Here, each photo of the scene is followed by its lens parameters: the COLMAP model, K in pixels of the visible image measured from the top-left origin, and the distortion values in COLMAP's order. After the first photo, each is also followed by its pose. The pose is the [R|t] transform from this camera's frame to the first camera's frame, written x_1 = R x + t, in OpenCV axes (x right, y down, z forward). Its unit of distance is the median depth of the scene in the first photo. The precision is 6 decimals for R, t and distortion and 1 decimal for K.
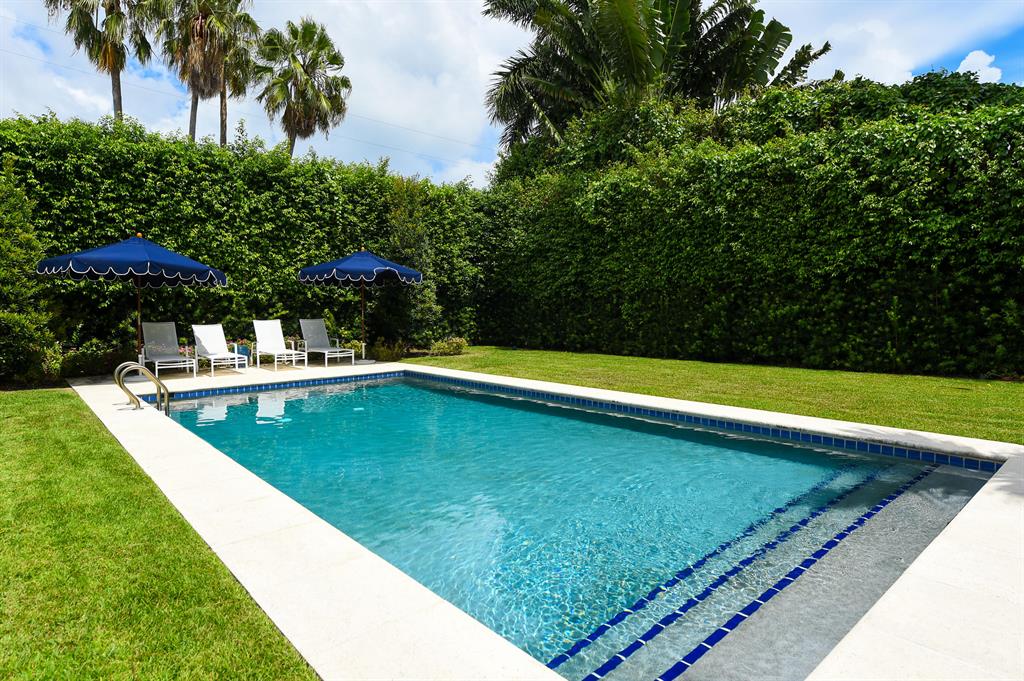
lens RADIAL K [[573.0, 0, 512.0], [0, 573.0, 340.5], [0, 0, 1]] dist [-0.000844, -0.000186]
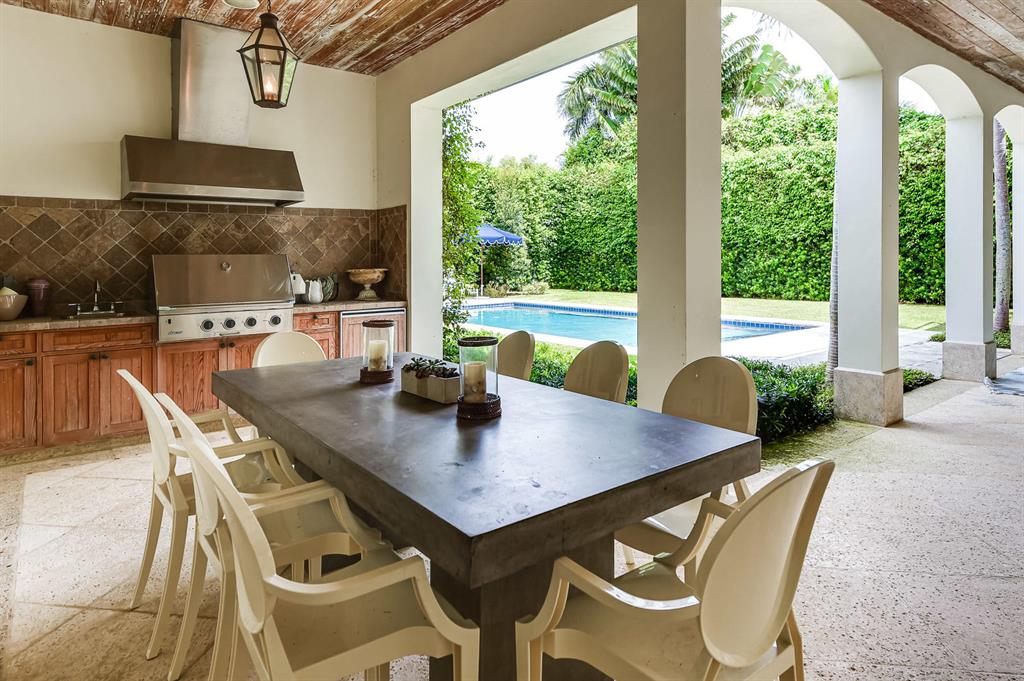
lens RADIAL K [[602.4, 0, 507.8], [0, 602.4, 272.3], [0, 0, 1]] dist [0.003166, -0.001775]
pose [[0.997470, -0.001452, -0.071074, -0.082473], [-0.001178, 0.999316, -0.036956, 0.027823], [0.071079, 0.036947, 0.996786, -0.523623]]
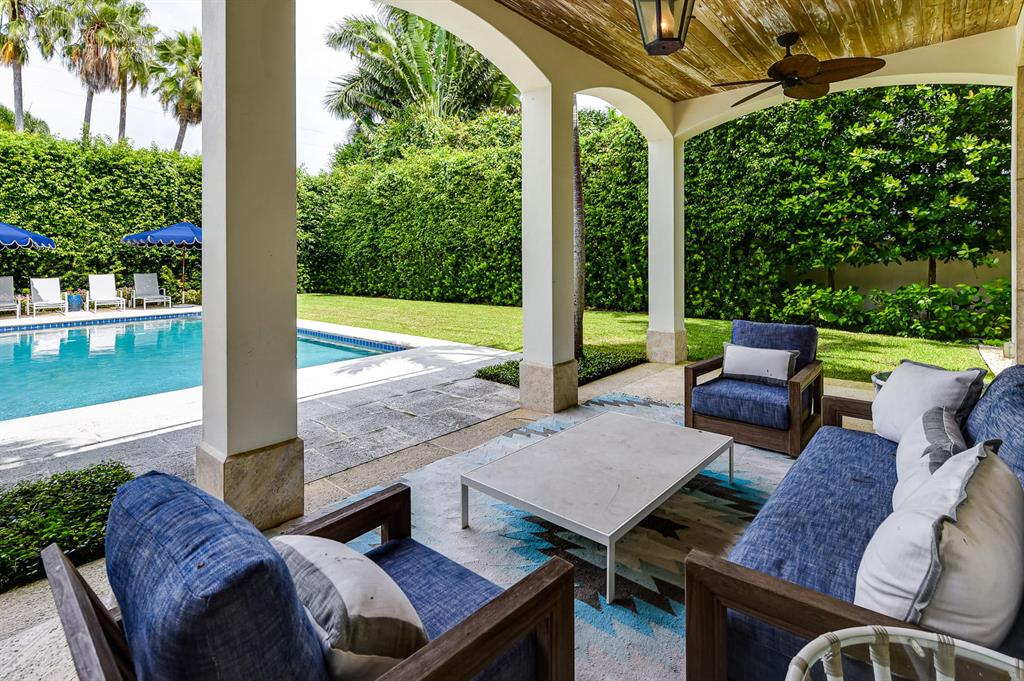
lens RADIAL K [[494.7, 0, 515.4], [0, 494.7, 264.9], [0, 0, 1]] dist [-0.000996, -0.002067]
pose [[0.991228, -0.002647, 0.132139, 0.328915], [0.009618, 0.998593, -0.052144, 0.009187], [-0.131815, 0.052957, 0.989859, -0.216109]]
